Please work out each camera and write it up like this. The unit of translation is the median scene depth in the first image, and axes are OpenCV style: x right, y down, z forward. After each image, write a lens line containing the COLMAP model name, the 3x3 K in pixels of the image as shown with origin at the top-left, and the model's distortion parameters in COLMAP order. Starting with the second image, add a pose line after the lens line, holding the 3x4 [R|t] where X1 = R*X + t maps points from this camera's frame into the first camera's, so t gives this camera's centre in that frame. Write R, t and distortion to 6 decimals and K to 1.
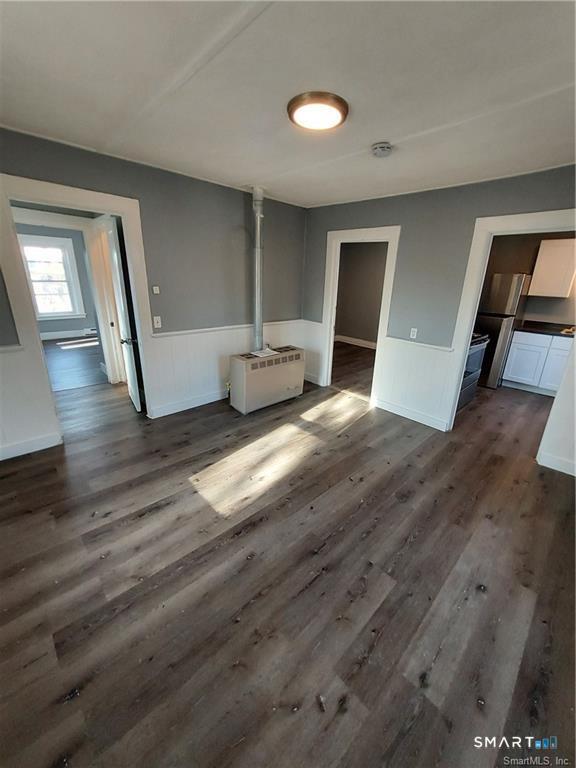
lens RADIAL K [[305.6, 0, 300.1], [0, 305.6, 372.0], [0, 0, 1]] dist [0.015167, -0.000423]
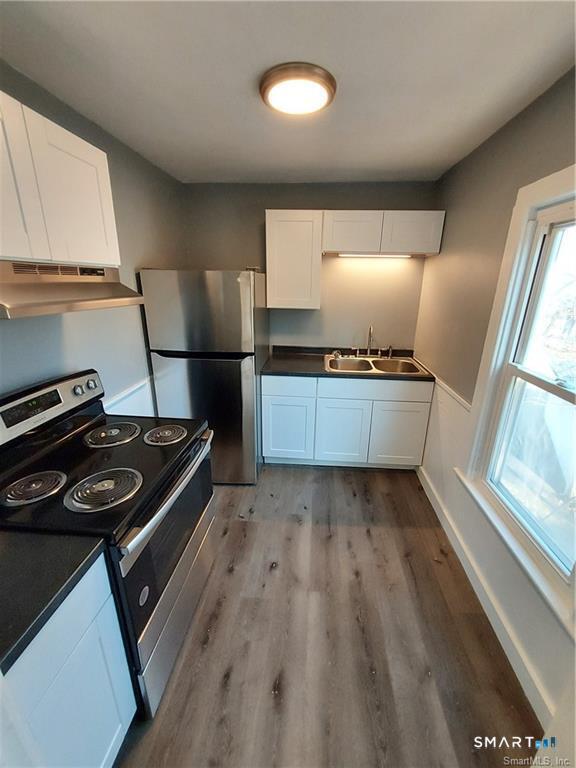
lens RADIAL K [[305.6, 0, 300.1], [0, 305.6, 372.0], [0, 0, 1]] dist [0.015167, -0.000423]
pose [[0.754143, -0.208979, 0.622572, 0.762122], [0.206746, 0.975363, 0.076961, -0.308645], [-0.623317, 0.070675, 0.778769, 0.988738]]
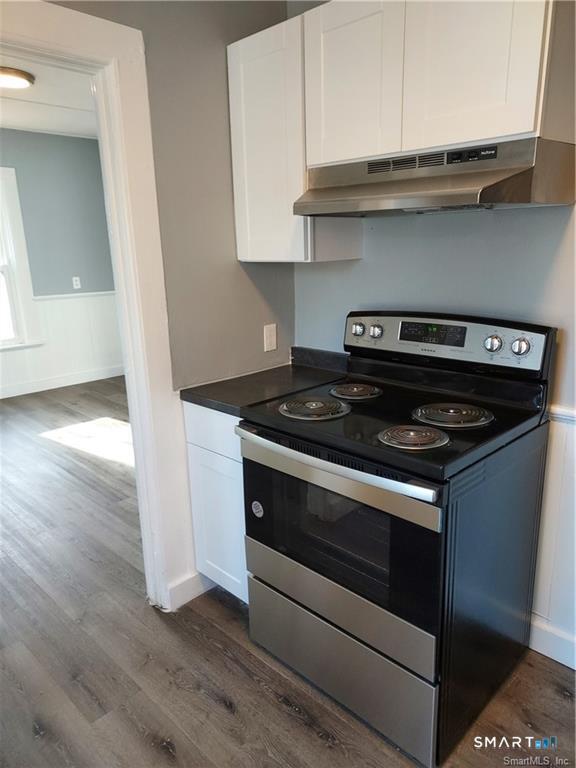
lens RADIAL K [[552.4, 0, 288.0], [0, 552.4, 384.0], [0, 0, 1]] dist [0.032295, 0.000263]
pose [[0.002213, 0.217390, -0.976082, 1.510761], [-0.272510, 0.939274, 0.208574, -0.344710], [0.962150, 0.265531, 0.061320, 1.442287]]
